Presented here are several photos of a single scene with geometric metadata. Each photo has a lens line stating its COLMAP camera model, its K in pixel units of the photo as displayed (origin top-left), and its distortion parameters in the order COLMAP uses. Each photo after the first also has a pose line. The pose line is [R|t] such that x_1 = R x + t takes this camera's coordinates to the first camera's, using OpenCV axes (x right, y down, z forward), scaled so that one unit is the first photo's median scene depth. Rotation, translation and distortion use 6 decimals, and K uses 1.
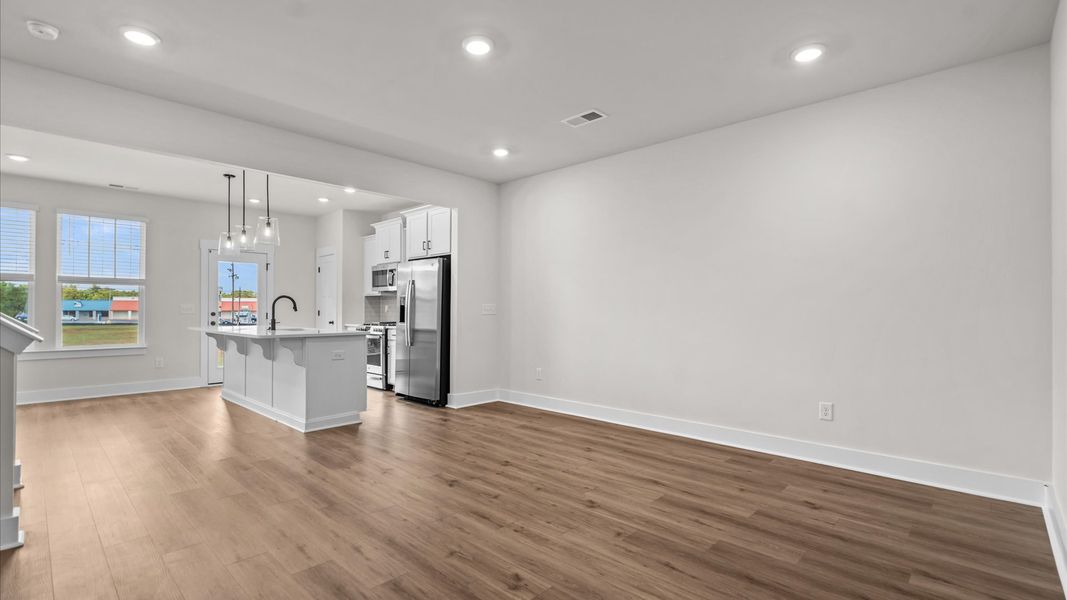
lens RADIAL K [[486.4, 0, 528.8], [0, 486.4, 304.8], [0, 0, 1]] dist [-0.008995, 0.003747]
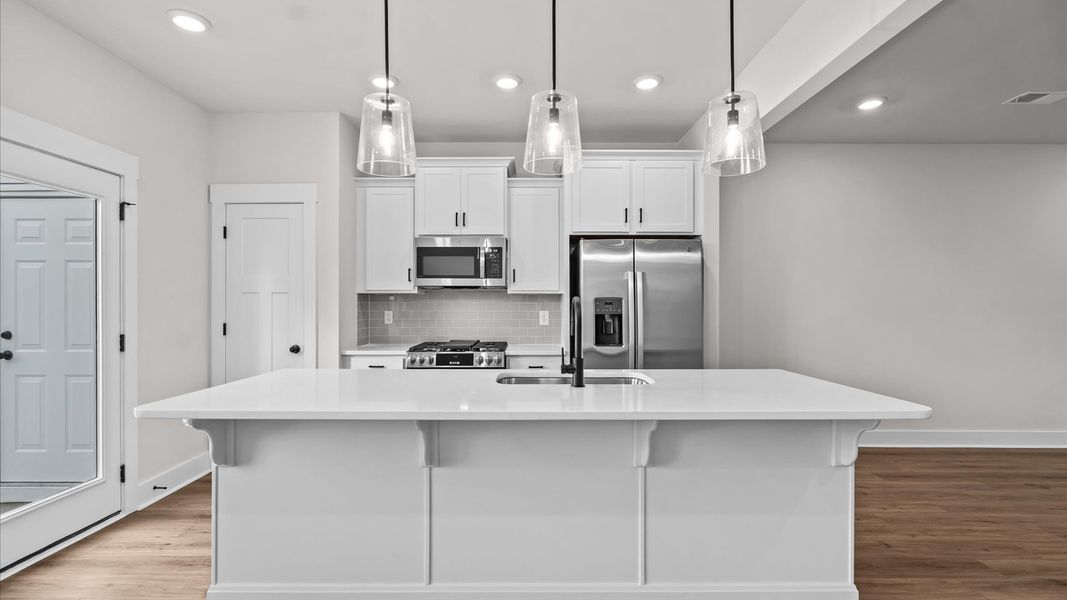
lens RADIAL K [[486.4, 0, 524.5], [0, 486.4, 304.3], [0, 0, 1]] dist [-0.008995, 0.003747]
pose [[0.725298, -0.000494, 0.688435, -0.981775], [-0.006009, 0.999957, 0.007049, -0.019809], [-0.688408, -0.009250, 0.725264, 0.885700]]
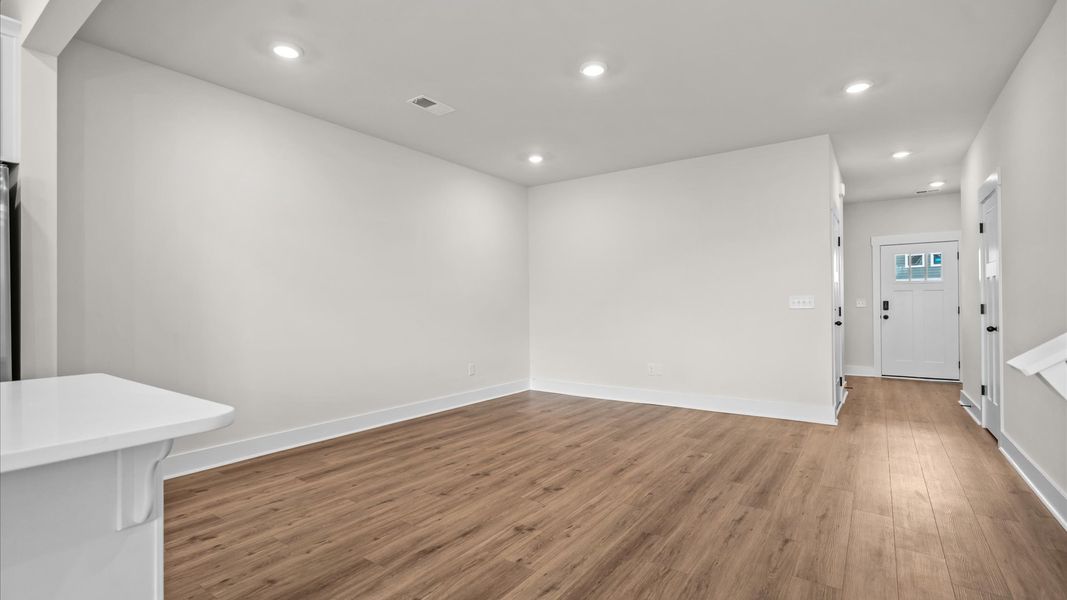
lens RADIAL K [[486.4, 0, 532.1], [0, 486.4, 304.5], [0, 0, 1]] dist [-0.008995, 0.003747]
pose [[-0.146536, -0.000572, 0.989205, -0.759363], [-0.002683, 0.999996, 0.000181, 0.009191], [-0.989202, -0.002628, -0.146537, 0.832068]]
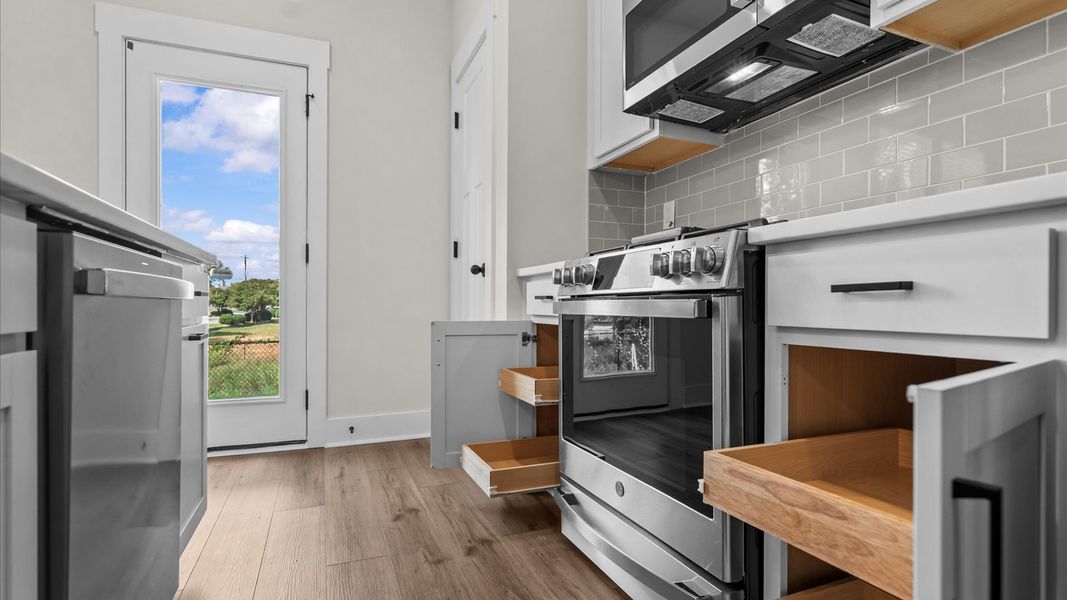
lens RADIAL K [[517.1, 0, 530.0], [0, 517.1, 306.4], [0, 0, 1]] dist [0.004129, -0.000432]
pose [[0.912640, 0.000146, -0.408764, -0.437063], [0.004323, 0.999941, 0.010009, 0.095971], [0.408741, -0.010901, 0.912585, 1.265010]]
